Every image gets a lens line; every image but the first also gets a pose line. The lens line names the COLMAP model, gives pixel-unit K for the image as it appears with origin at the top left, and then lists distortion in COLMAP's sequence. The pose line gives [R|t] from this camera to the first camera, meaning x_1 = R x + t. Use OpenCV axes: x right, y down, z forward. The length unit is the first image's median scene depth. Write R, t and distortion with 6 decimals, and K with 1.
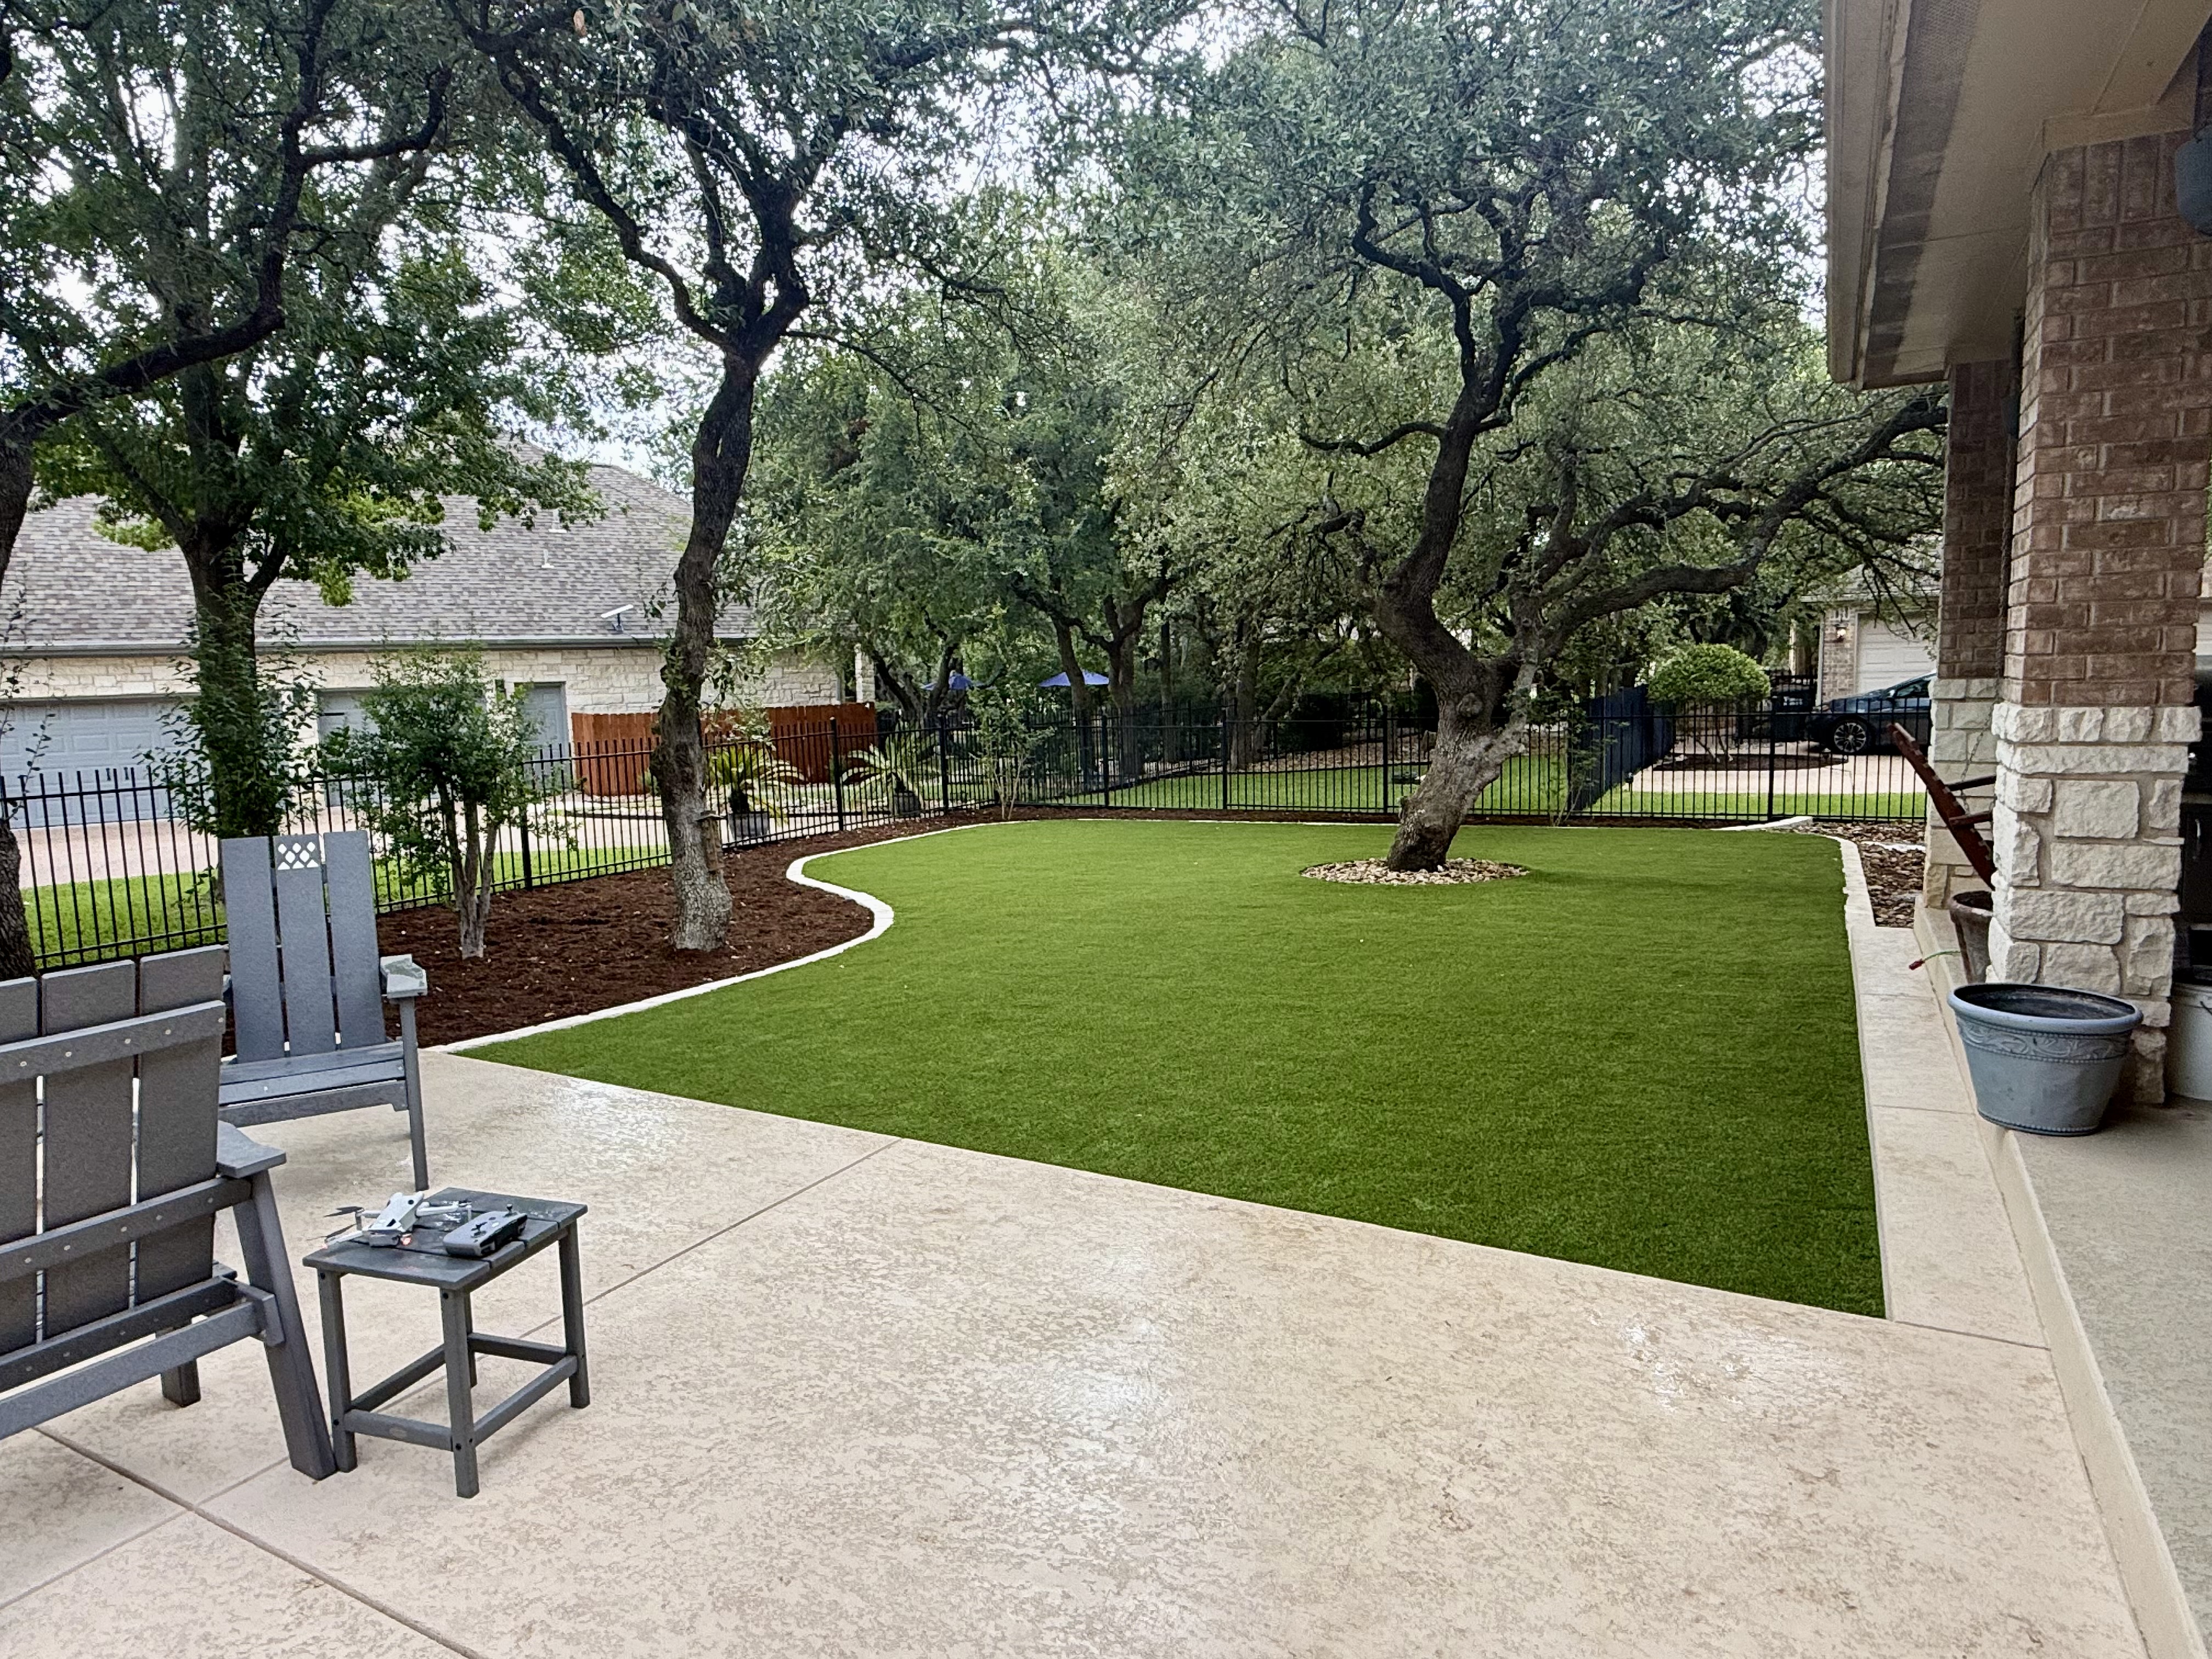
lens RADIAL K [[1303.3, 0, 1093.2], [0, 1303.3, 826.8], [0, 0, 1]] dist [0.003658, 0.000567]
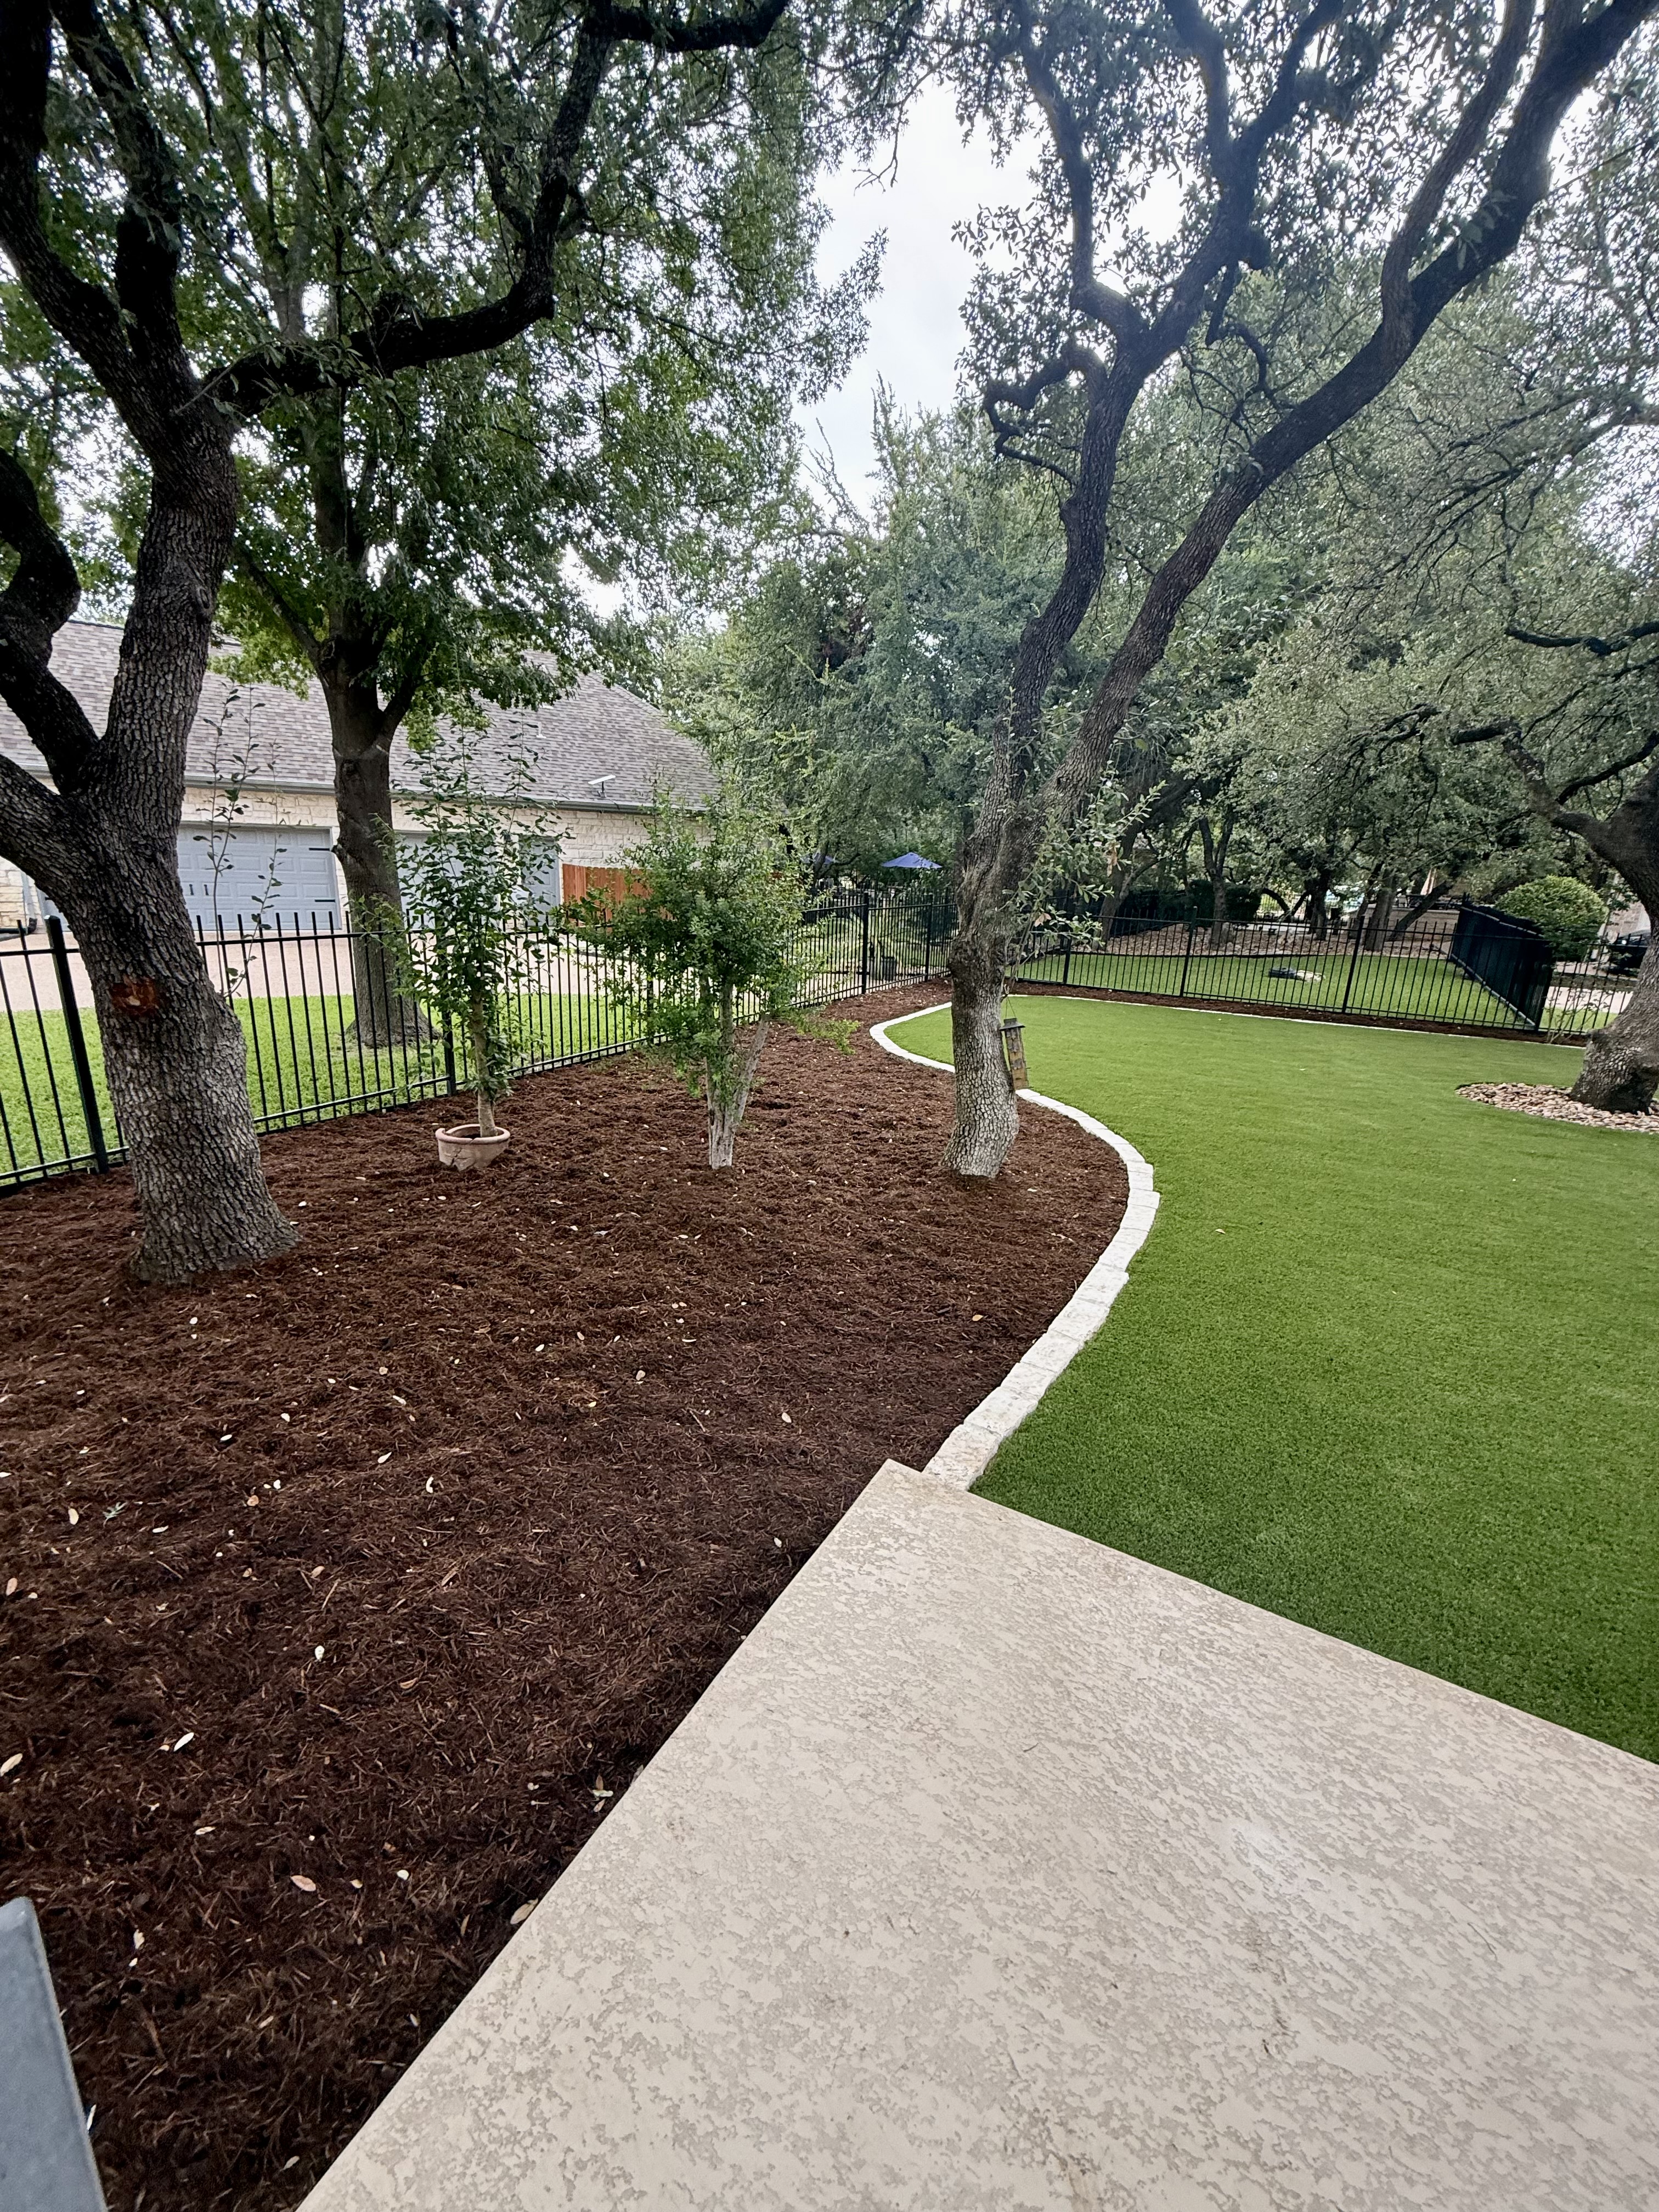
lens RADIAL K [[887.3, 0, 835.4], [0, 887.3, 1104.8], [0, 0, 1]] dist [0.003207, 0.000898]
pose [[0.997460, 0.069396, 0.016043, -0.320092], [-0.071055, 0.985089, 0.156686, -0.030591], [-0.004930, -0.157428, 0.987518, 0.322673]]
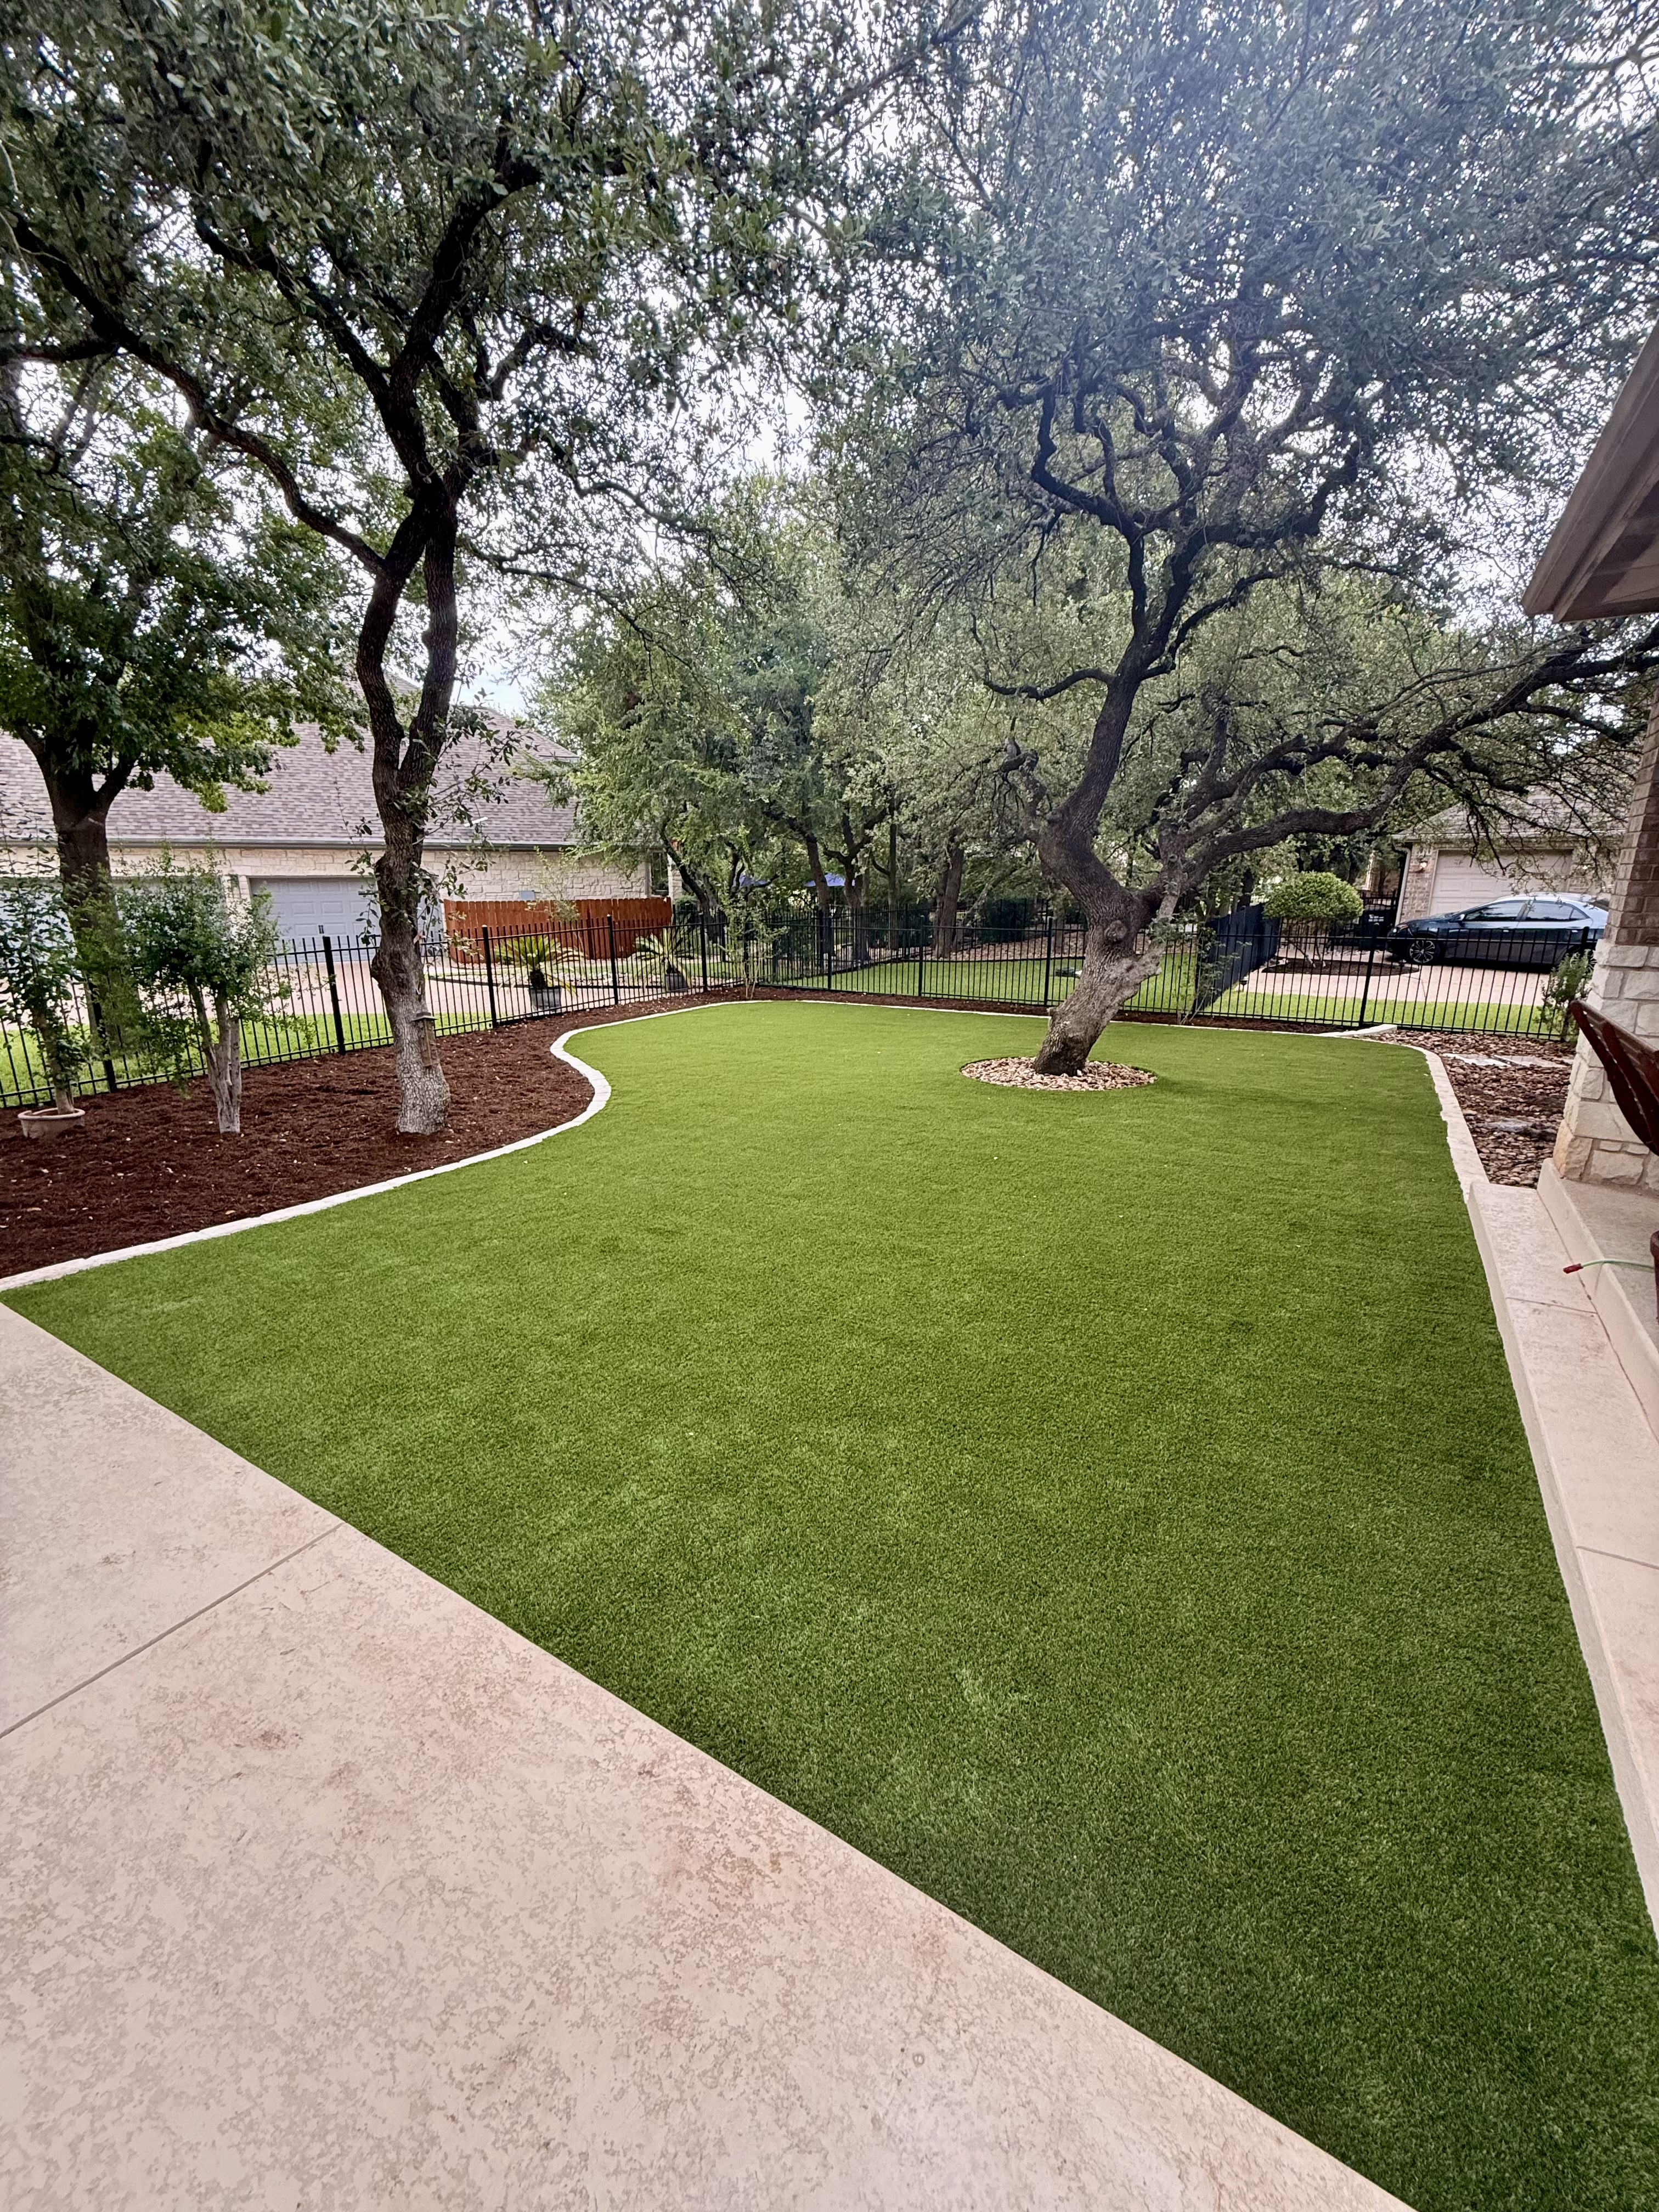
lens RADIAL K [[887.3, 0, 821.5], [0, 887.3, 1100.4], [0, 0, 1]] dist [0.003207, 0.000898]
pose [[0.998701, 0.037488, -0.034517, 0.059645], [-0.032540, 0.990421, 0.134191, -0.039312], [0.039217, -0.132893, 0.990354, 0.186763]]
